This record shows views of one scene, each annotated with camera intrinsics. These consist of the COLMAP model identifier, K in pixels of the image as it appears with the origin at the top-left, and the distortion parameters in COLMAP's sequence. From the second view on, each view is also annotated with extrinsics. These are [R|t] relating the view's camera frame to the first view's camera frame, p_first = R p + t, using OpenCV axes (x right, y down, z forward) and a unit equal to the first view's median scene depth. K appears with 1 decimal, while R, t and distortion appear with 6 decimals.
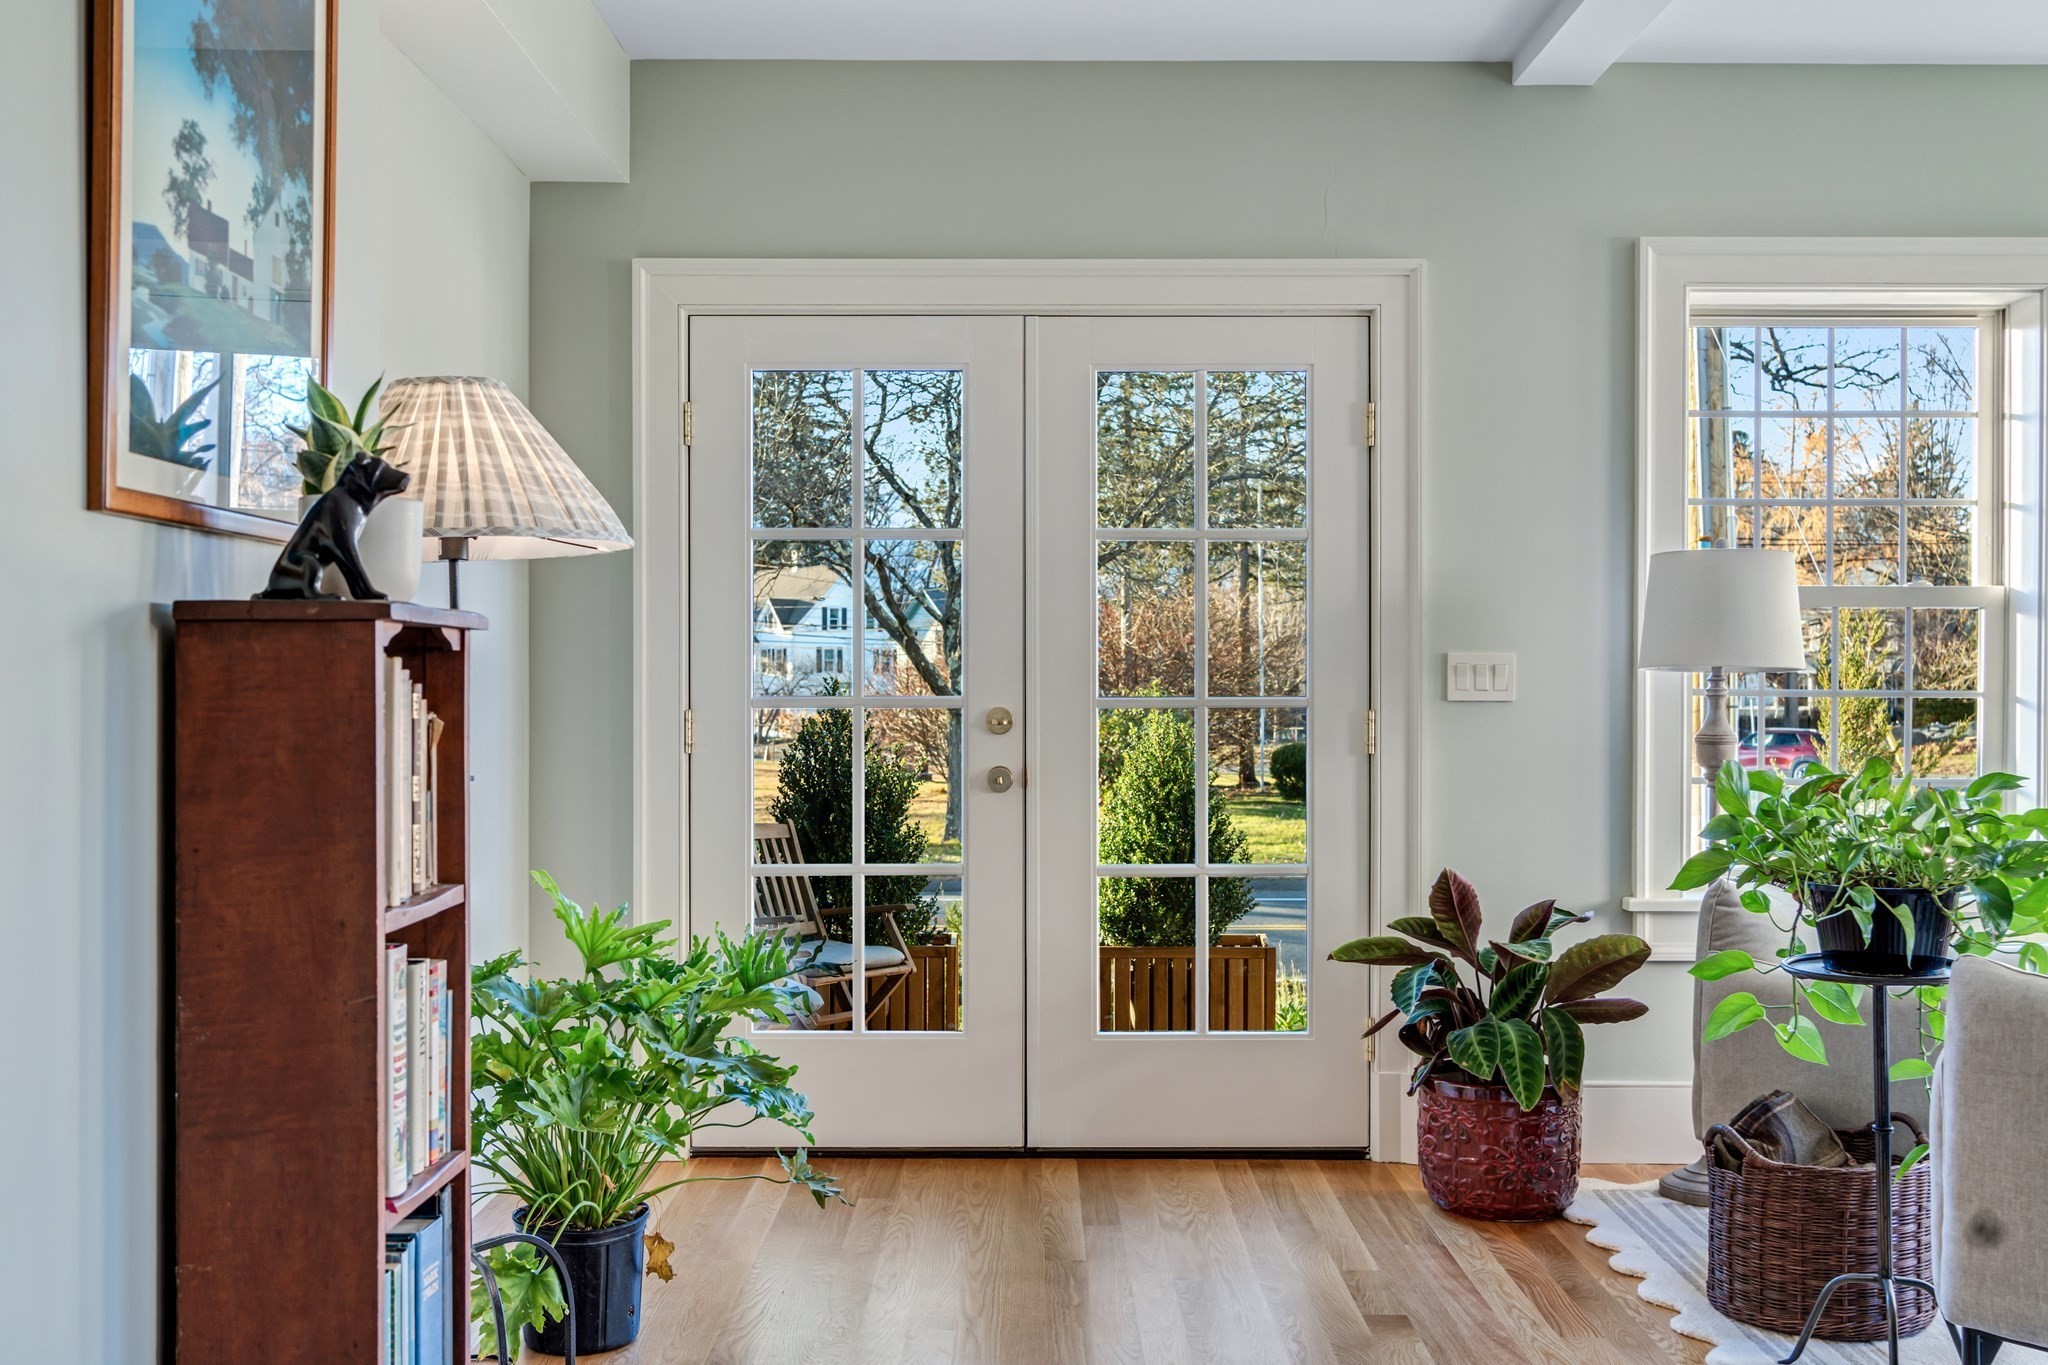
lens RADIAL K [[2087.4, 0, 1025.8], [0, 2087.4, 698.7], [0, 0, 1]] dist [-0.004269, -0.003071]
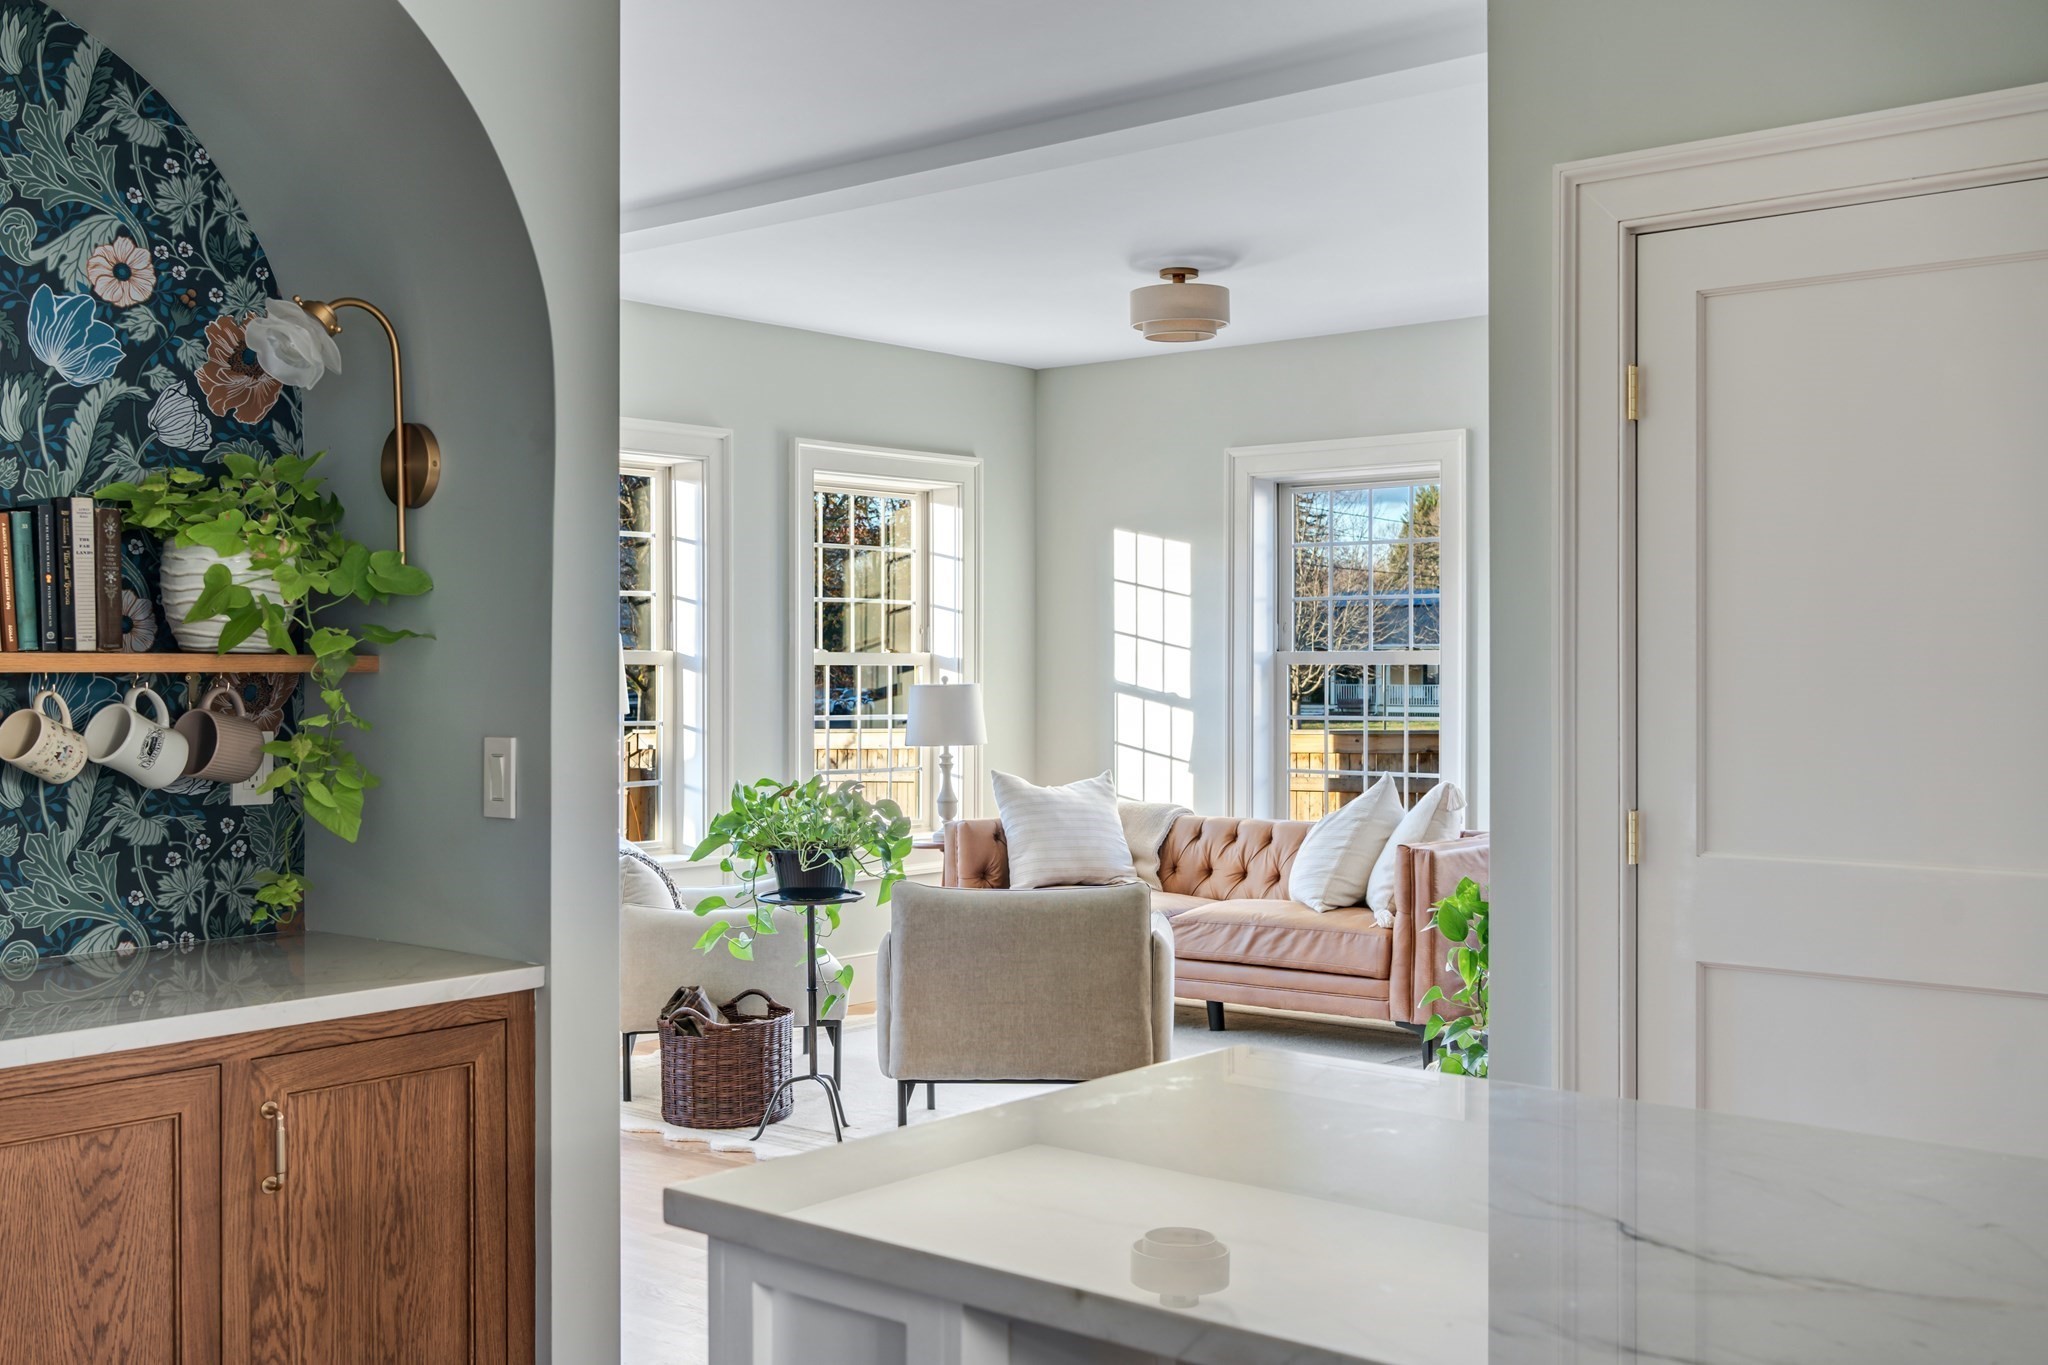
lens RADIAL K [[2100.3, 0, 1027.3], [0, 2100.3, 673.1], [0, 0, 1]] dist [0.005576, -0.002730]
pose [[0.638861, -0.004966, 0.769306, -0.595713], [0.009426, 0.999955, -0.001373, -0.038257], [-0.769264, 0.008129, 0.638879, -0.186358]]
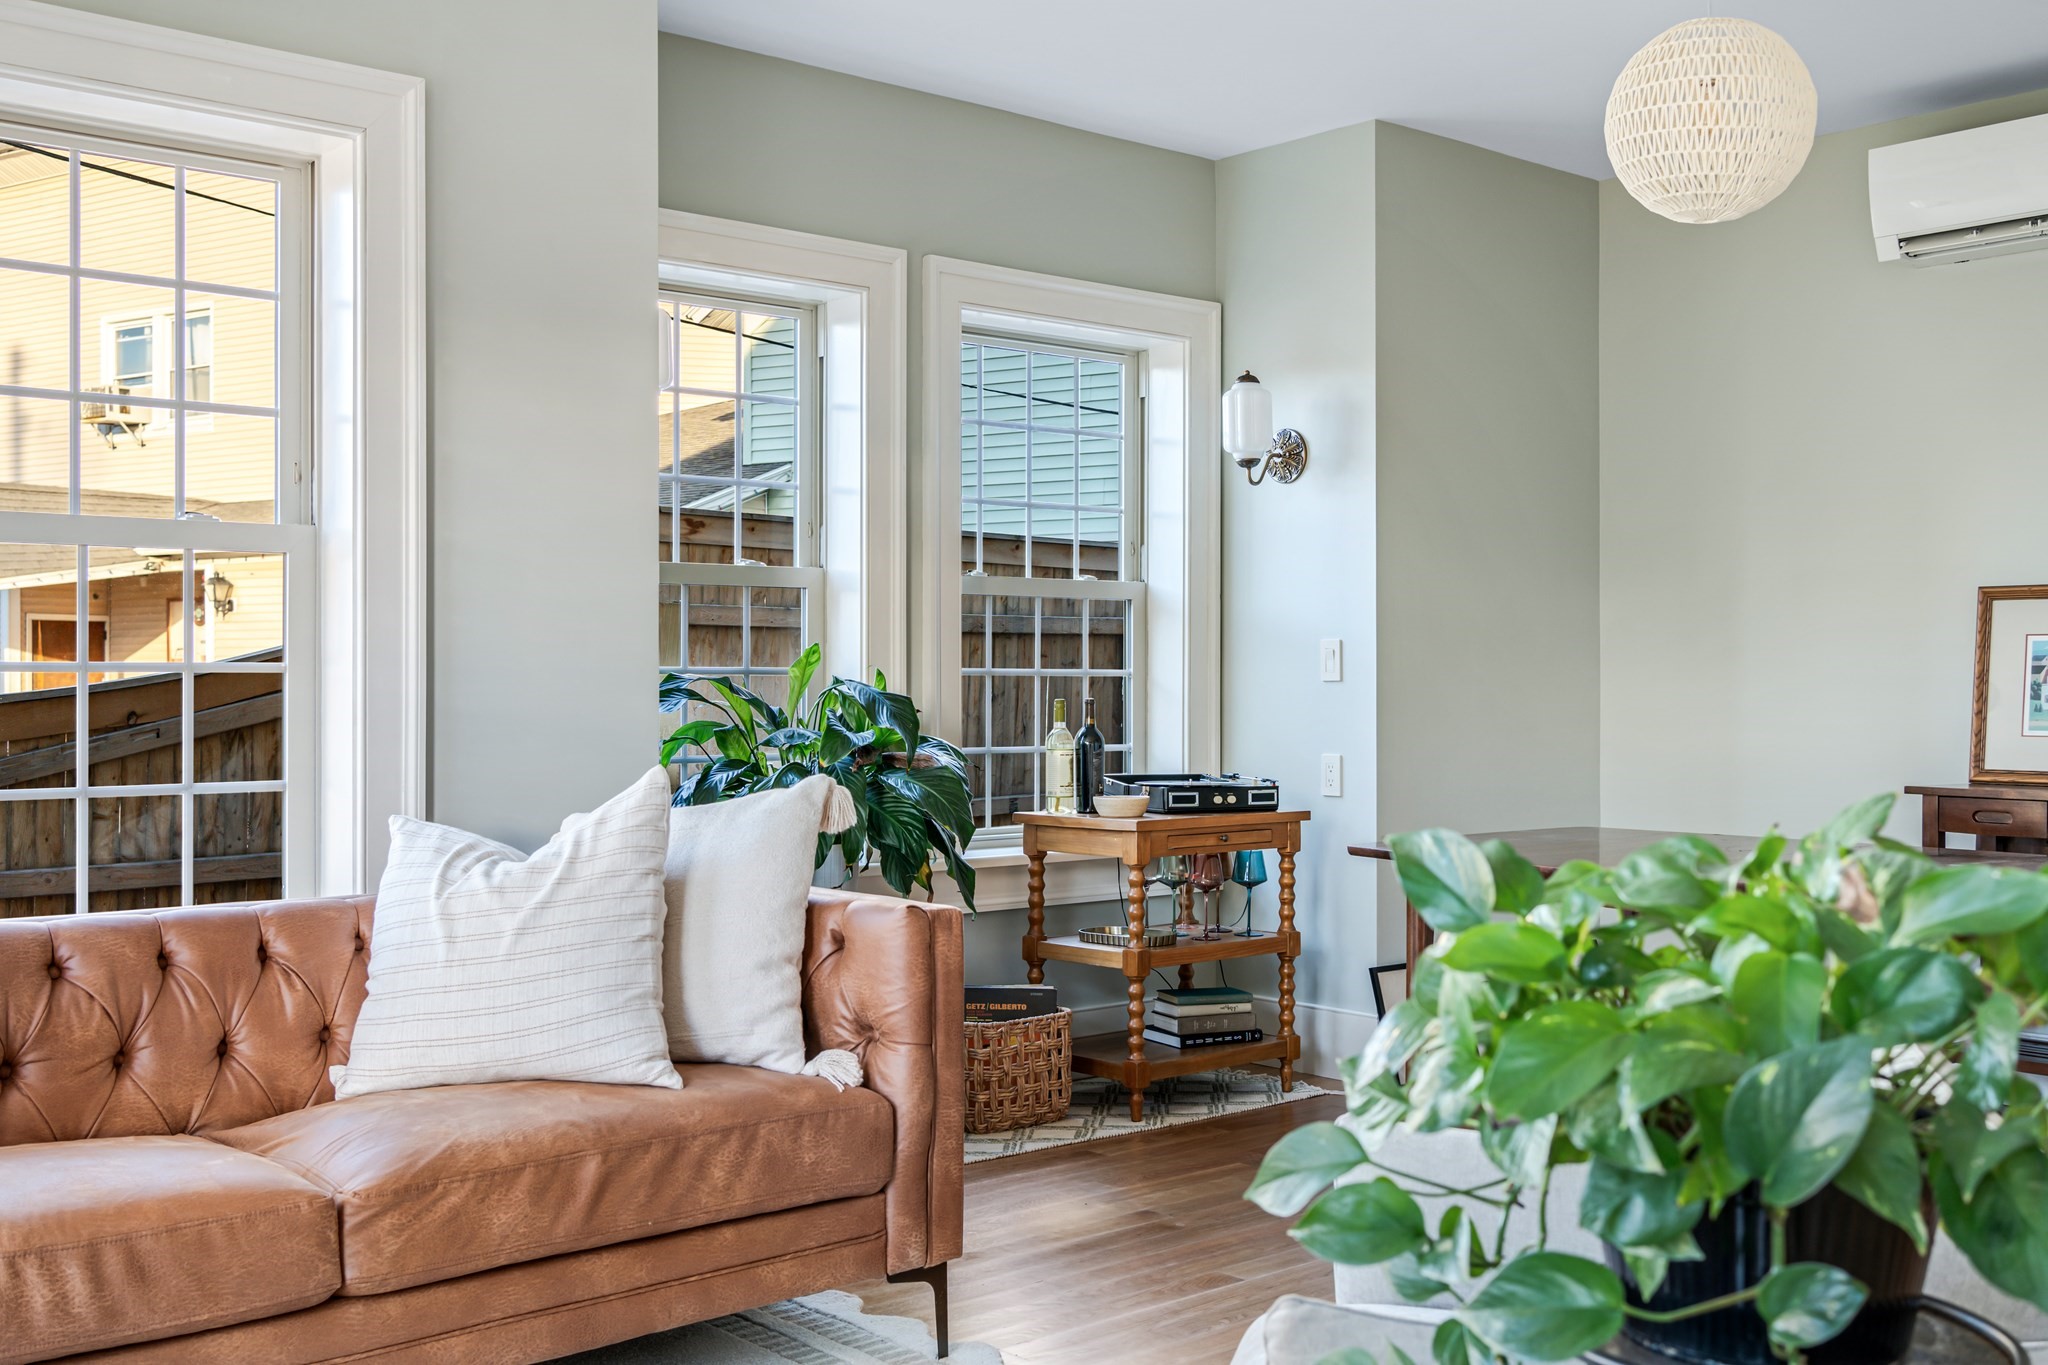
lens RADIAL K [[2087.6, 0, 999.5], [0, 2087.6, 678.9], [0, 0, 1]] dist [0.003038, 0.005142]
pose [[-0.651129, -0.003144, 0.758961, 0.144232], [0.004583, 0.999957, 0.008074, -0.000215], [-0.758953, 0.008736, -0.651086, 0.990838]]
